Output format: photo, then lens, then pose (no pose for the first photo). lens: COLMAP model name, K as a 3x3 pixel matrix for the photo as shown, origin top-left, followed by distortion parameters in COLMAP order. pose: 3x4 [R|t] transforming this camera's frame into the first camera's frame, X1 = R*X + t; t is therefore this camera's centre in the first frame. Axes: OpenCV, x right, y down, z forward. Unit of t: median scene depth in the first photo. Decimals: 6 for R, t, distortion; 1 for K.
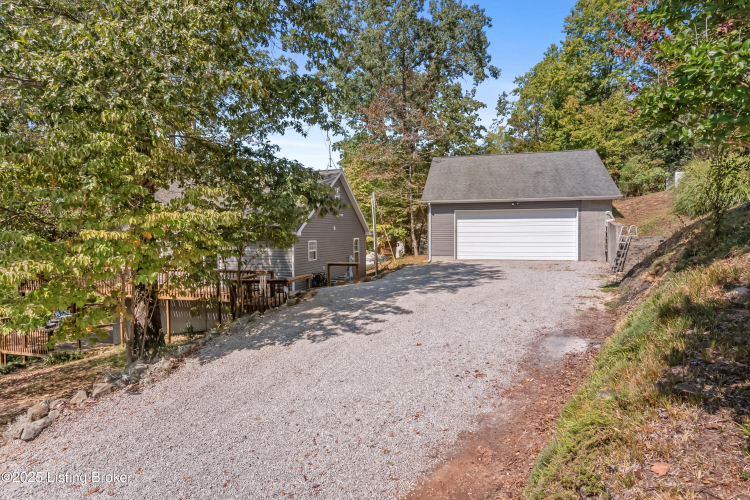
lens RADIAL K [[392.5, 0, 376.2], [0, 392.5, 242.1], [0, 0, 1]] dist [0.000556, -0.000019]
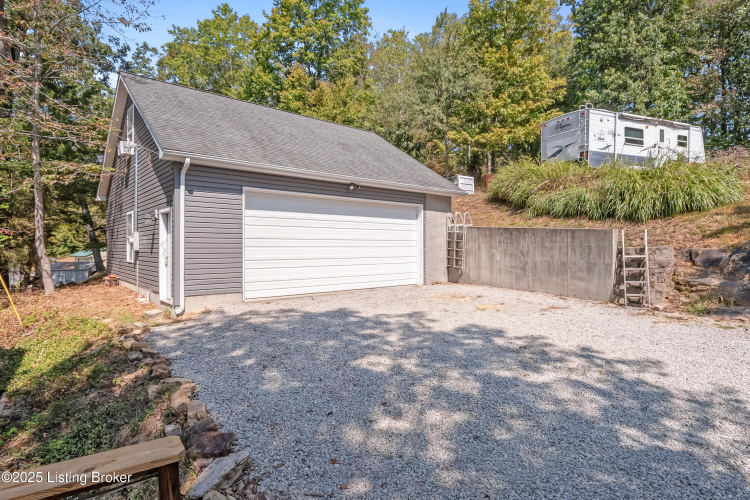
lens RADIAL K [[392.5, 0, 376.2], [0, 392.5, 242.1], [0, 0, 1]] dist [0.000556, -0.000019]
pose [[0.572813, 0.009346, 0.819633, -0.074907], [0.007261, 0.999838, -0.016475, -0.012987], [-0.819654, 0.015389, 0.572652, 0.666252]]
